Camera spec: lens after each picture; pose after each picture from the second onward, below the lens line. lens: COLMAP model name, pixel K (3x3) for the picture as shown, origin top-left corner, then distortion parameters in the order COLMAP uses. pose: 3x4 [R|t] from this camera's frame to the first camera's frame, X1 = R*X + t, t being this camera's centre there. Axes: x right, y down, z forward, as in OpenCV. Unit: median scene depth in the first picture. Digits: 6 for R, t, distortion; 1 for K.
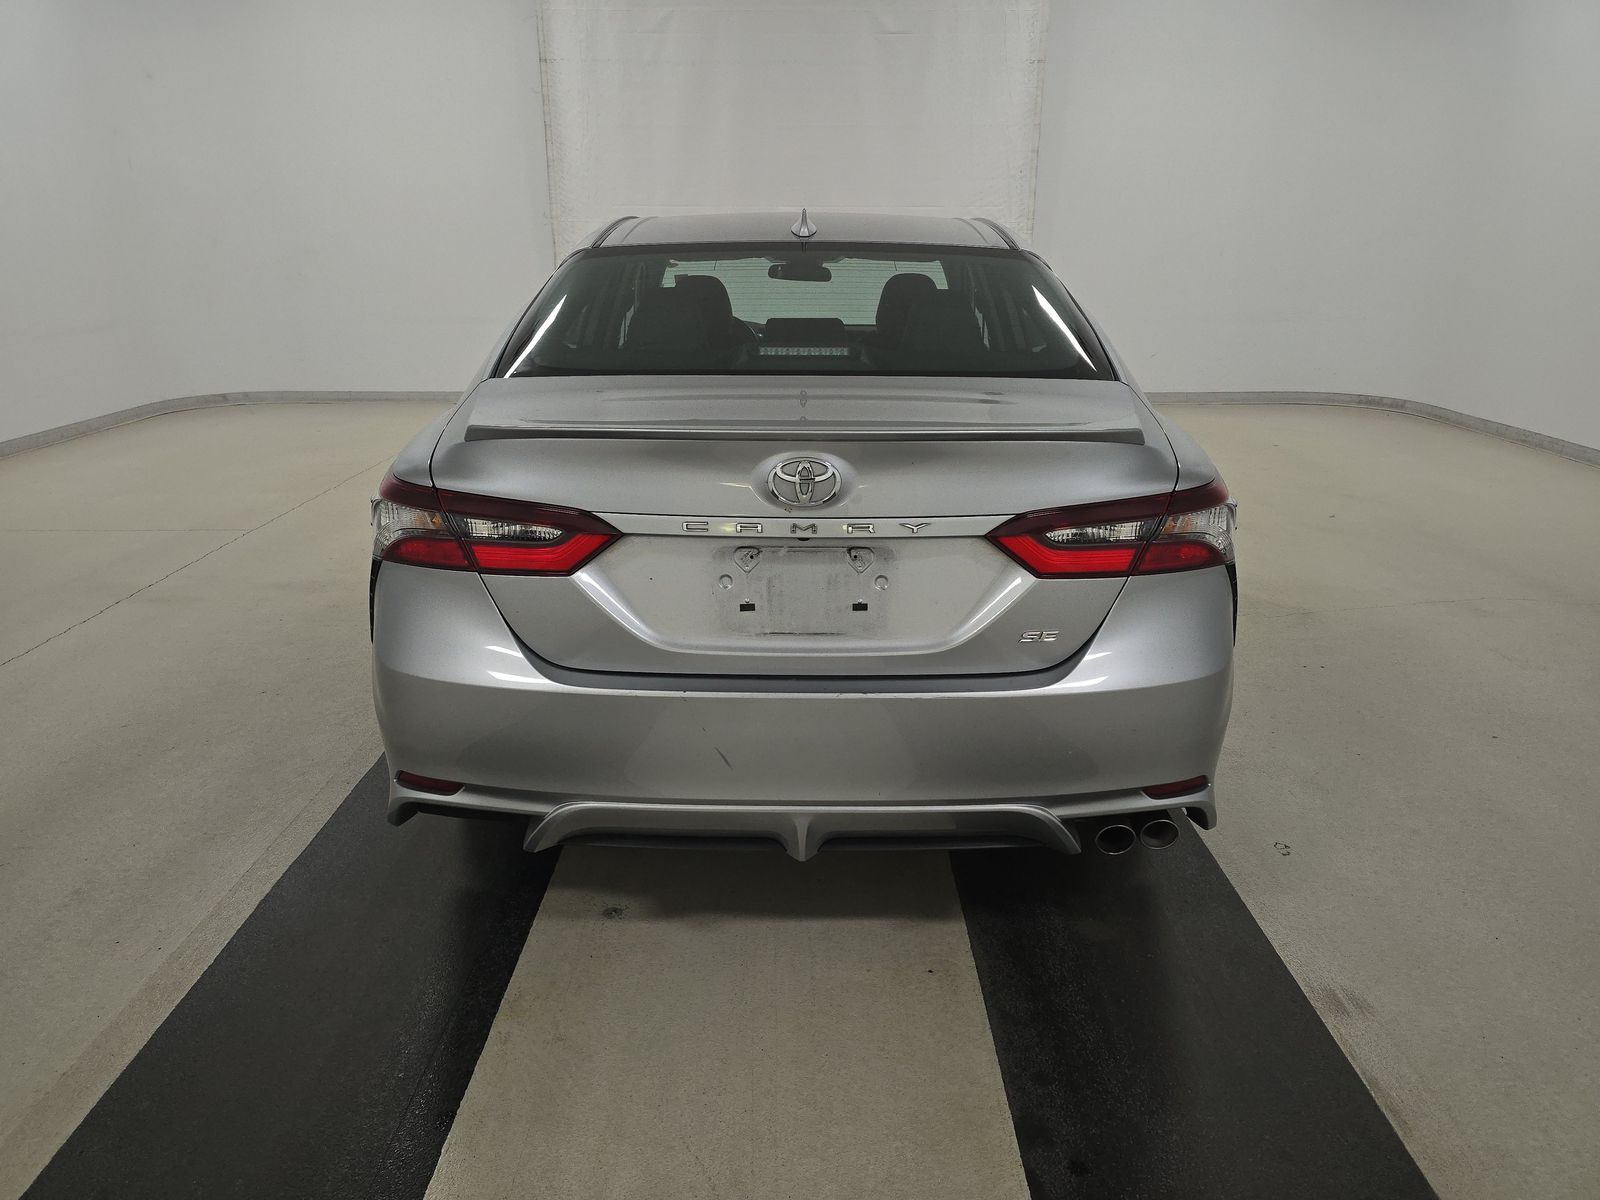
lens RADIAL K [[1094.5, 0, 808.3], [0, 1094.5, 601.0], [0, 0, 1]] dist [-0.043806, -0.001543]
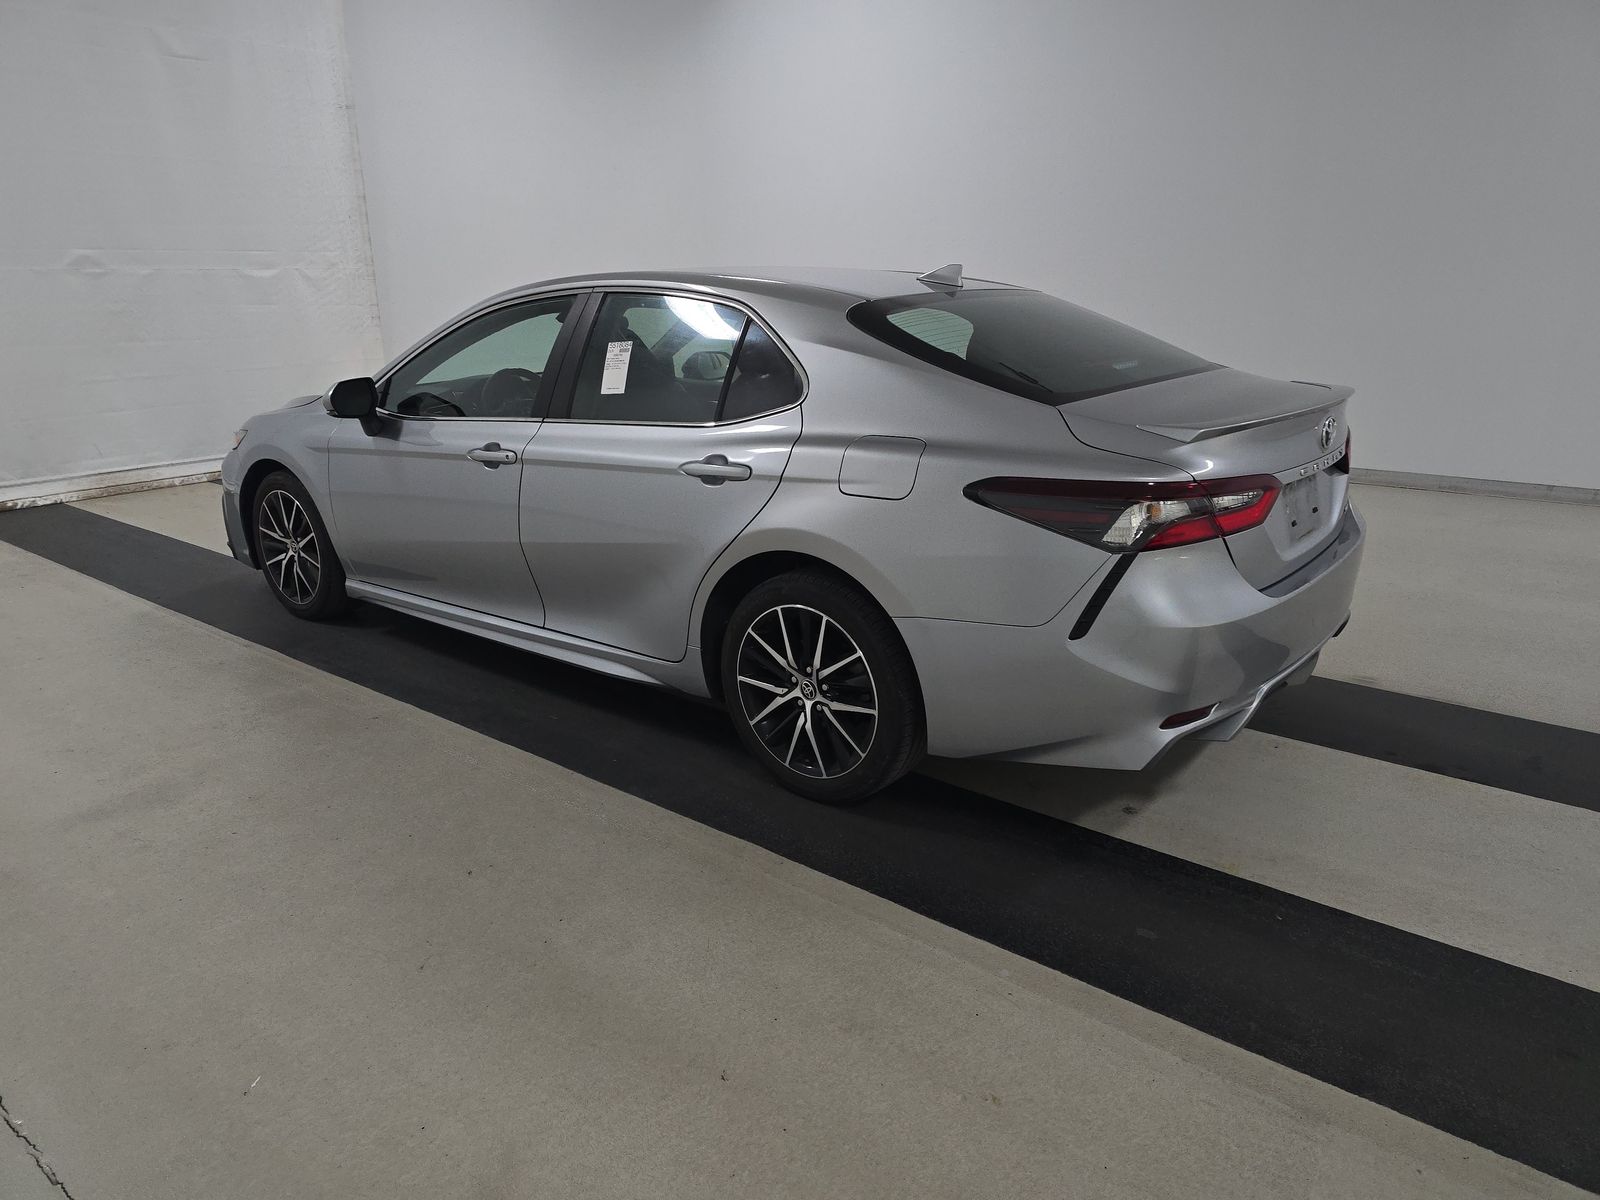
lens RADIAL K [[1094.5, 0, 808.3], [0, 1094.5, 601.0], [0, 0, 1]] dist [-0.043806, -0.001543]
pose [[0.627268, -0.208807, 0.750290, -0.350774], [0.236907, 0.968892, 0.071583, -0.035419], [-0.741896, 0.132847, 0.657223, 0.107289]]
